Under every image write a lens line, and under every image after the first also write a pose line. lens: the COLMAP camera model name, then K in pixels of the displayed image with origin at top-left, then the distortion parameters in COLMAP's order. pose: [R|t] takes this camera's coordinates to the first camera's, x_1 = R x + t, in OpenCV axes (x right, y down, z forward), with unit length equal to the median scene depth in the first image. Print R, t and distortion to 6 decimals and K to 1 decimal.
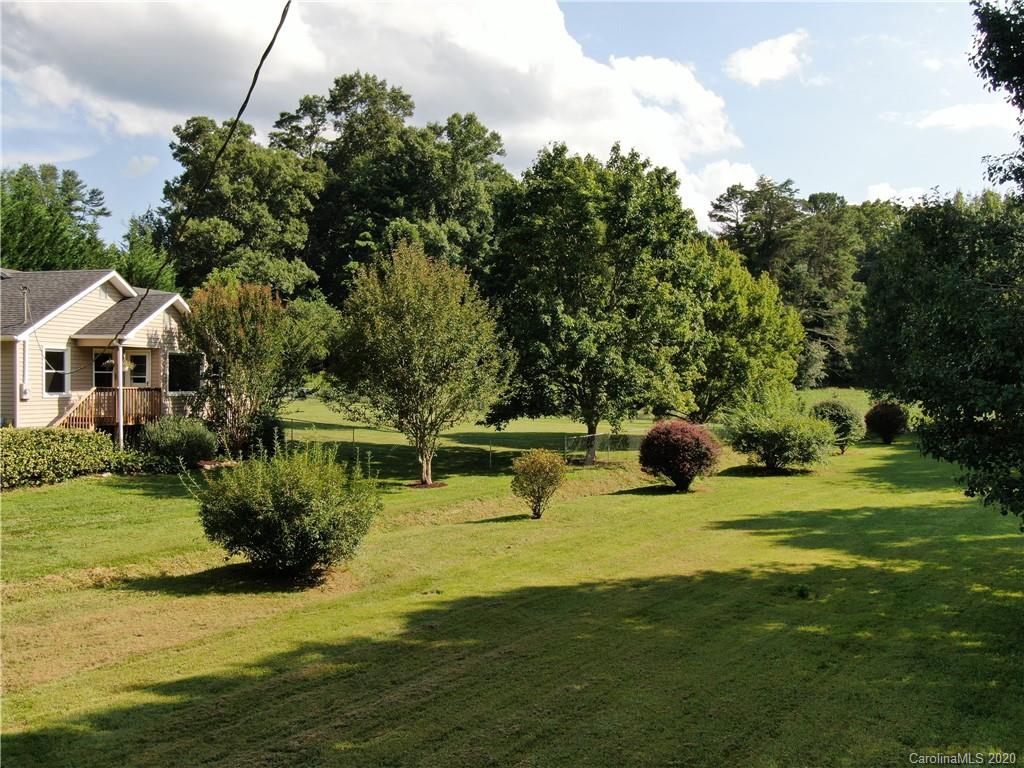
lens RADIAL K [[1007.9, 0, 538.8], [0, 1007.9, 386.9], [0, 0, 1]] dist [0.001811, -0.011799]
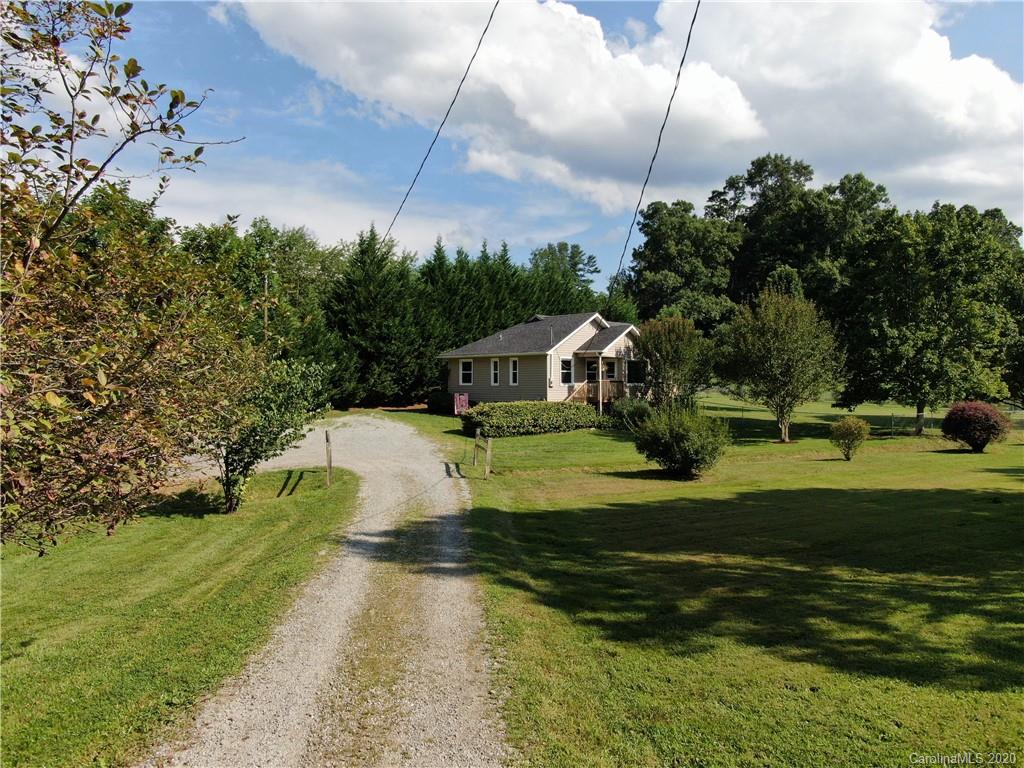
lens RADIAL K [[790.2, 0, 512.0], [0, 790.2, 384.0], [0, 0, 1]] dist [-0.005977, -0.004115]
pose [[0.869401, -0.004763, -0.494083, 0.053224], [-0.000250, 0.999949, -0.010080, 0.008809], [0.494106, 0.008887, 0.869356, -0.109993]]
